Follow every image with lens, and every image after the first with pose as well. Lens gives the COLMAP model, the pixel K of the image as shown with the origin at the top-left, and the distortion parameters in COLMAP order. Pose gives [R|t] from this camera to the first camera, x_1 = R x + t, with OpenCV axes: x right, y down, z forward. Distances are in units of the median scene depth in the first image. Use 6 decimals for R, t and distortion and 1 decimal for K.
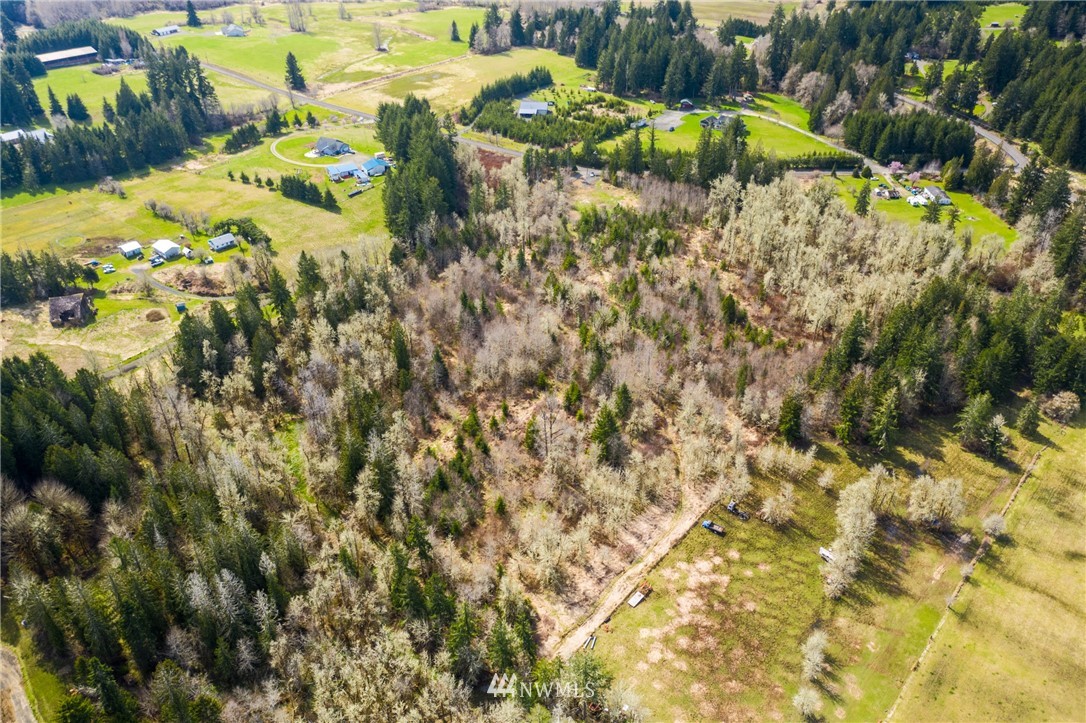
lens RADIAL K [[869.5, 0, 543.5], [0, 869.5, 360.5], [0, 0, 1]] dist [-0.009424, -0.004392]
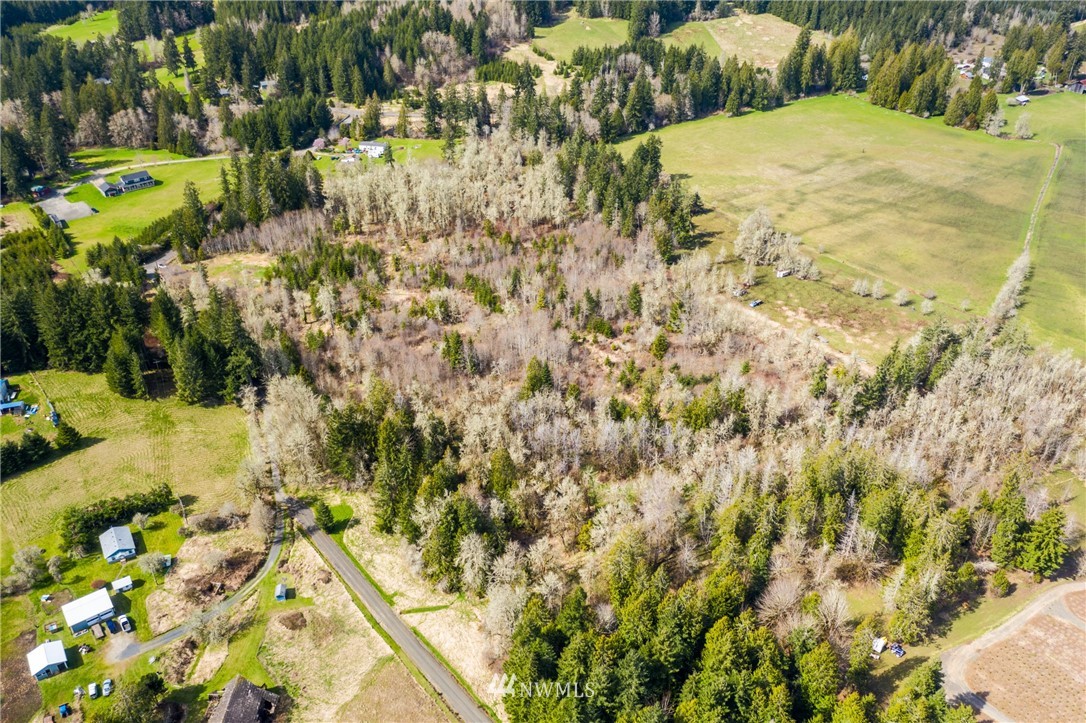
lens RADIAL K [[869.5, 0, 543.5], [0, 869.5, 362.4], [0, 0, 1]] dist [-0.009424, -0.004392]
pose [[0.182378, -0.520234, 0.834323, -0.757426], [0.535416, 0.764255, 0.359505, -0.294938], [-0.824663, 0.381144, 0.417925, 0.436975]]
